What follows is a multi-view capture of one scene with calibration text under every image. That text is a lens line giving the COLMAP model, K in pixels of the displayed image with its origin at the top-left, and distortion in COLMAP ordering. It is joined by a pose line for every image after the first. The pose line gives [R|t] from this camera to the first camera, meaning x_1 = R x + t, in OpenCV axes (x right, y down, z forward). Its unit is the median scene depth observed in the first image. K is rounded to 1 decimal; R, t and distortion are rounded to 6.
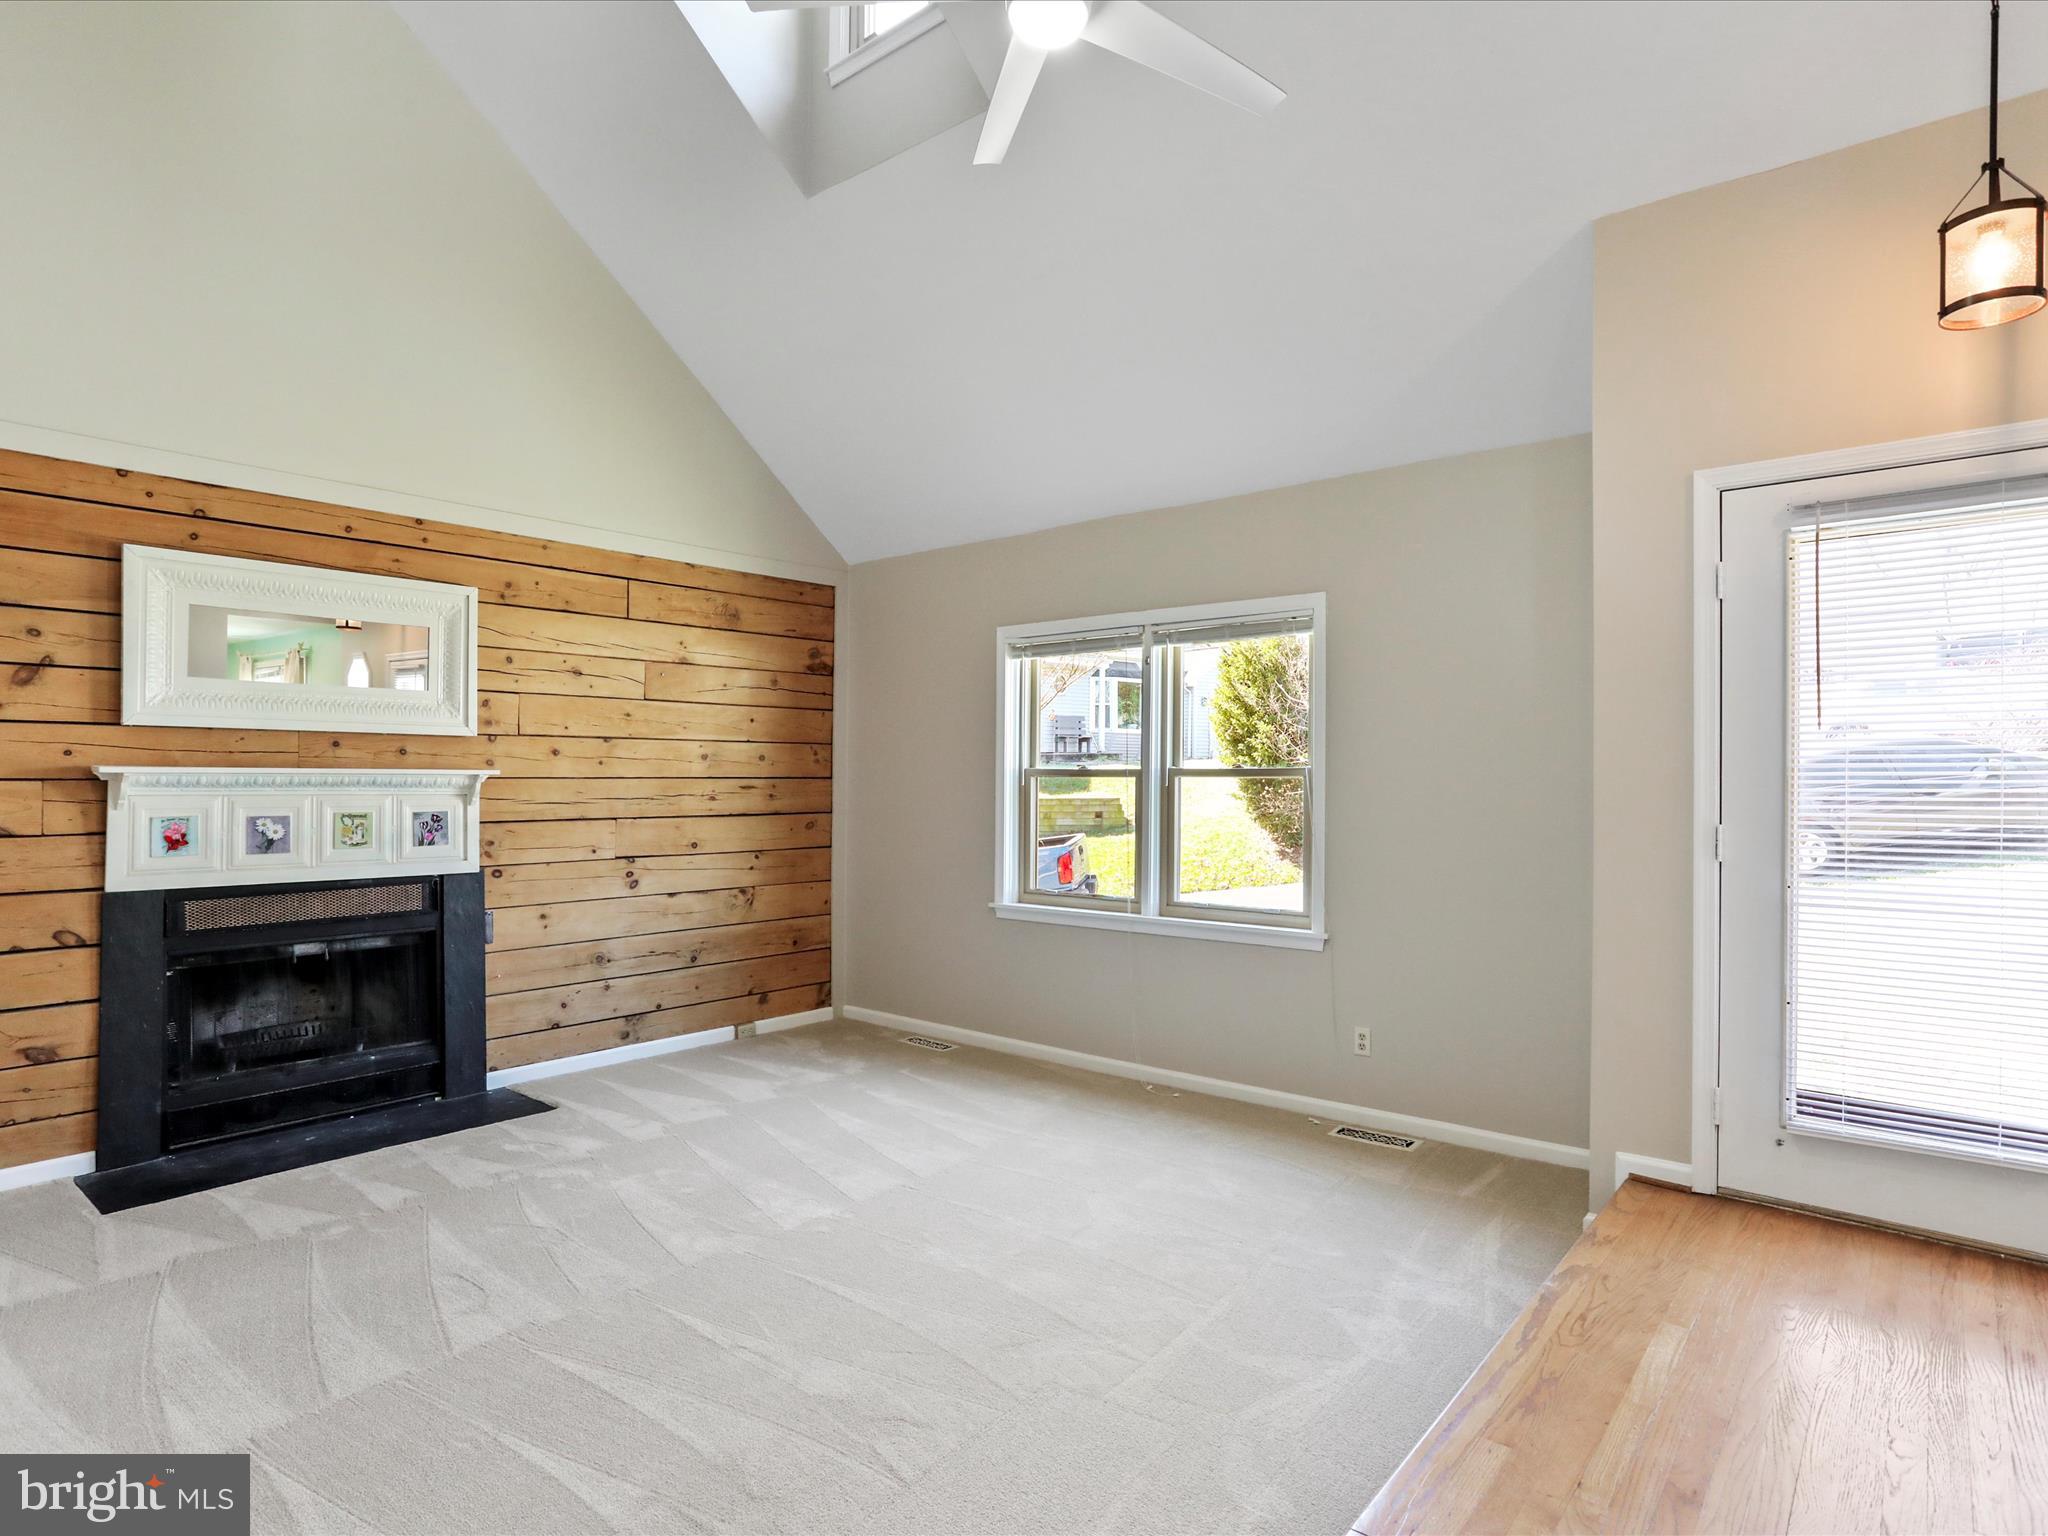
lens RADIAL K [[1128.2, 0, 1025.3], [0, 1128.2, 766.2], [0, 0, 1]] dist [-0.020274, 0.001455]
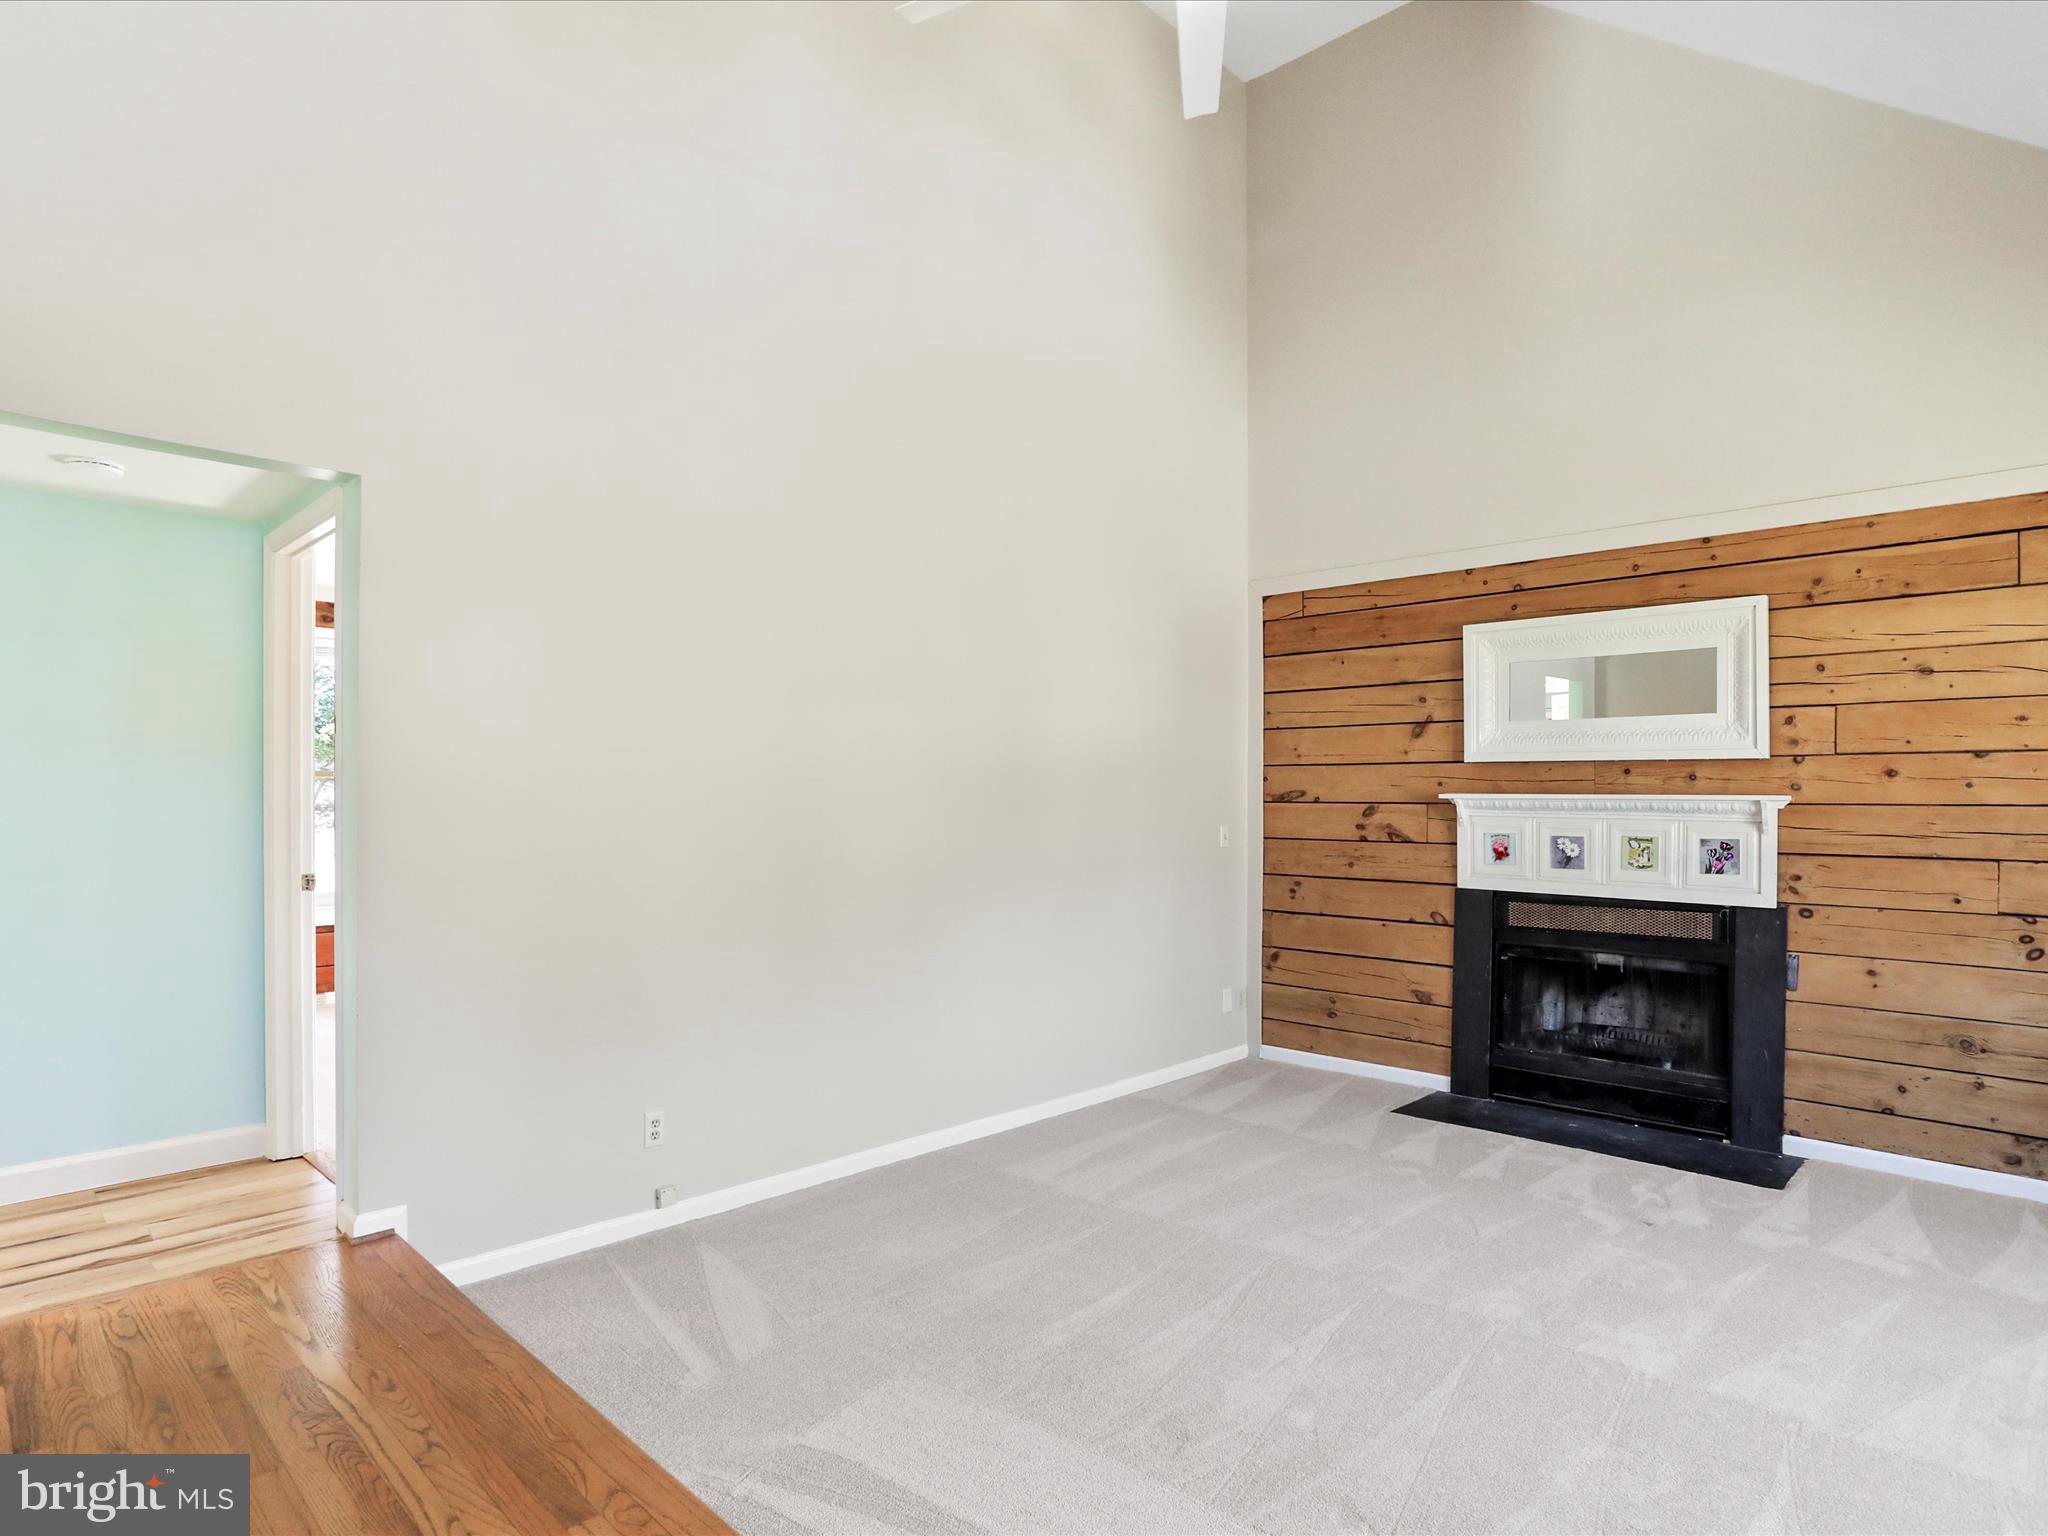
lens RADIAL K [[1128.2, 0, 1024.8], [0, 1128.2, 787.3], [0, 0, 1]] dist [-0.020274, 0.001455]
pose [[-0.071777, -0.009720, -0.997373, 0.493477], [0.005681, 0.999932, -0.010154, 0.002815], [0.997405, -0.006394, -0.071717, 0.503587]]
